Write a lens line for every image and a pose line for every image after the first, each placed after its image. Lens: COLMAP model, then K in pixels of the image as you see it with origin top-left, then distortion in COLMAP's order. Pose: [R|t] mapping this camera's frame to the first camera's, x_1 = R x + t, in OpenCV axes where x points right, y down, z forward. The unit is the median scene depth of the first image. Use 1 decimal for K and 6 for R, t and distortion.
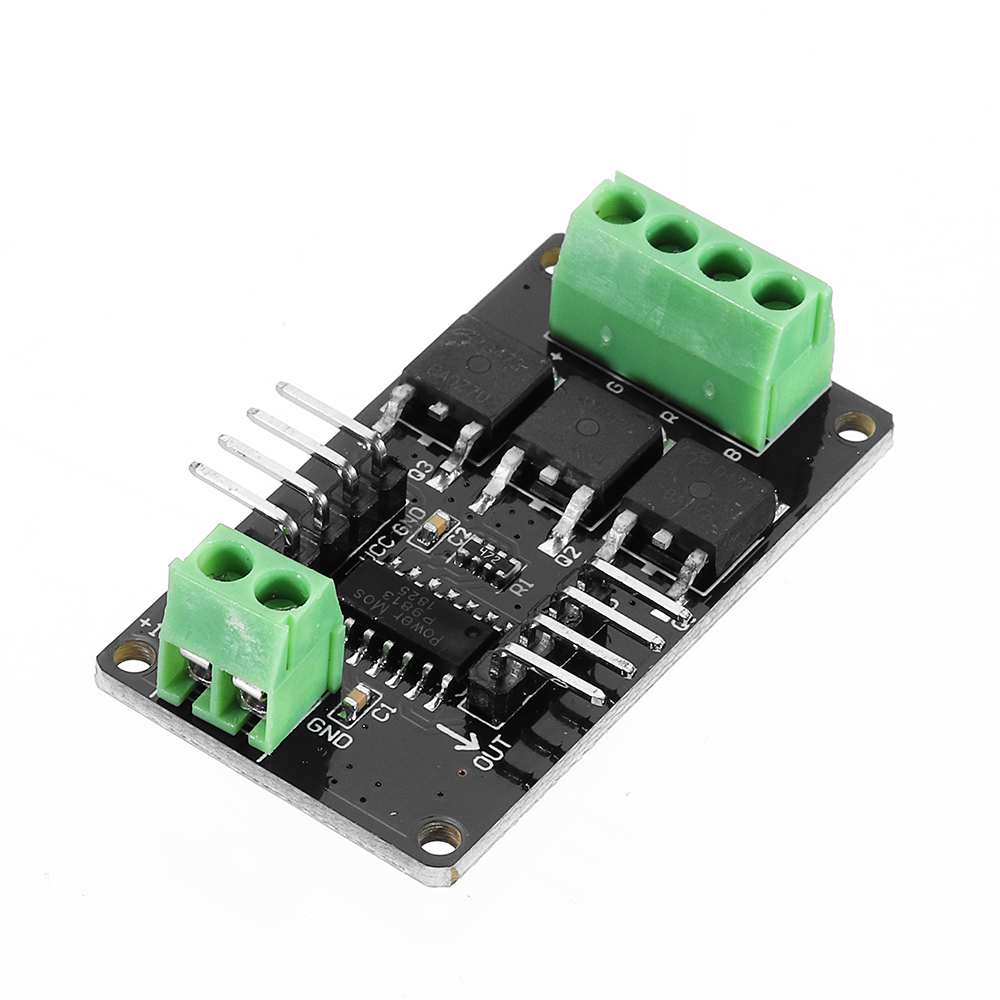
lens RADIAL K [[7364.6, 0, 500.0], [0, 7364.6, 500.0], [0, 0, 1]] dist [-0.157499, -7.756836]
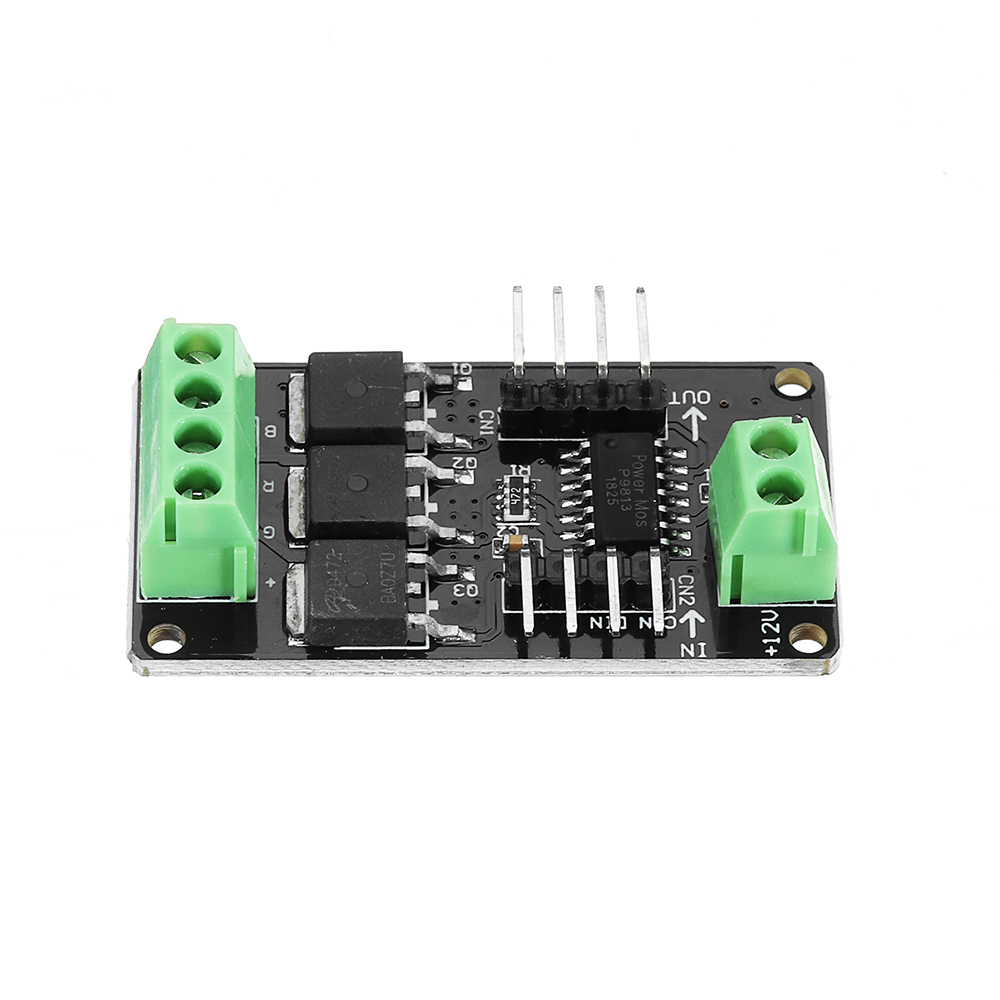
lens RADIAL K [[7364.6, 0, 500.0], [0, 7364.6, 500.0], [0, 0, 1]] dist [-0.157499, -7.756836]
pose [[-0.606683, -0.645717, 0.463665, -0.523293], [0.546907, 0.084257, 0.832942, -0.932995], [-0.576913, 0.758913, 0.302030, 0.663383]]
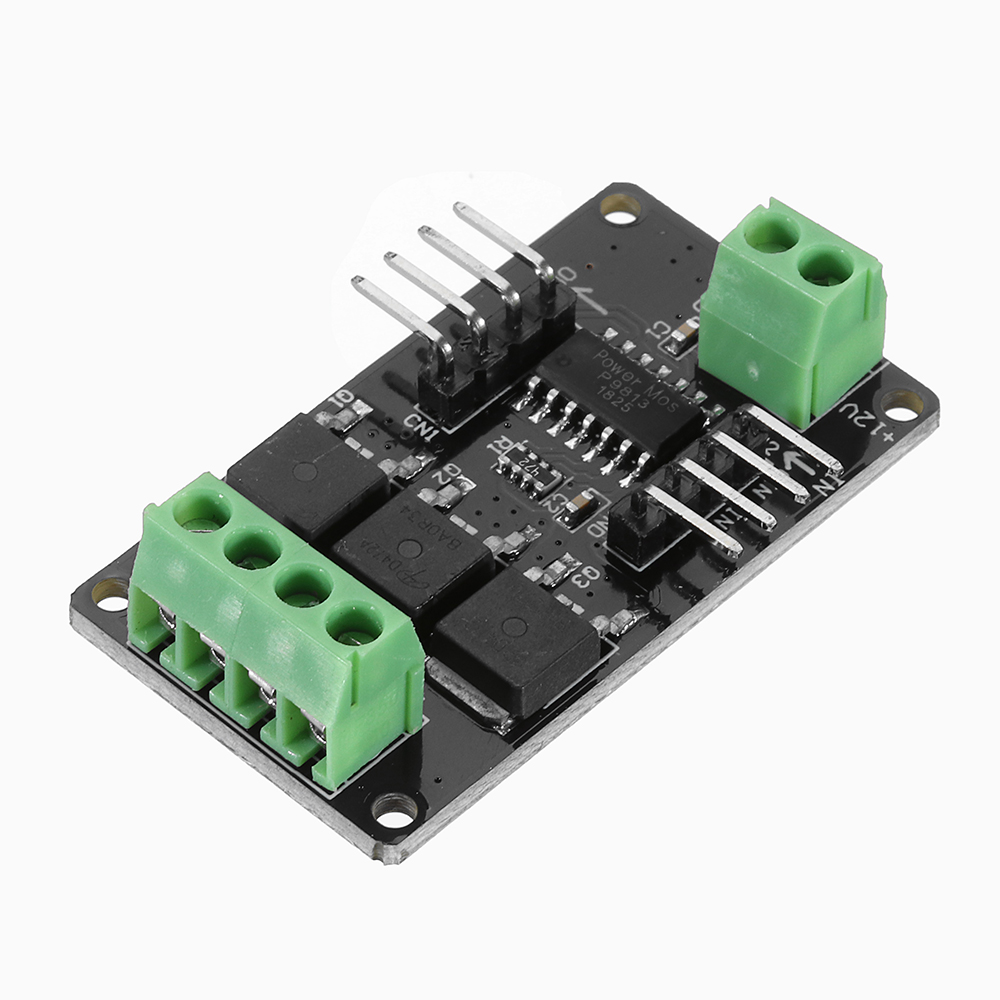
lens RADIAL K [[7364.6, 0, 500.0], [0, 7364.6, 500.0], [0, 0, 1]] dist [-0.157499, -7.756836]
pose [[-0.990140, -0.136996, 0.029226, -0.026484], [0.043137, -0.099701, 0.994082, -0.956467], [-0.133271, 0.985541, 0.104628, 0.905539]]
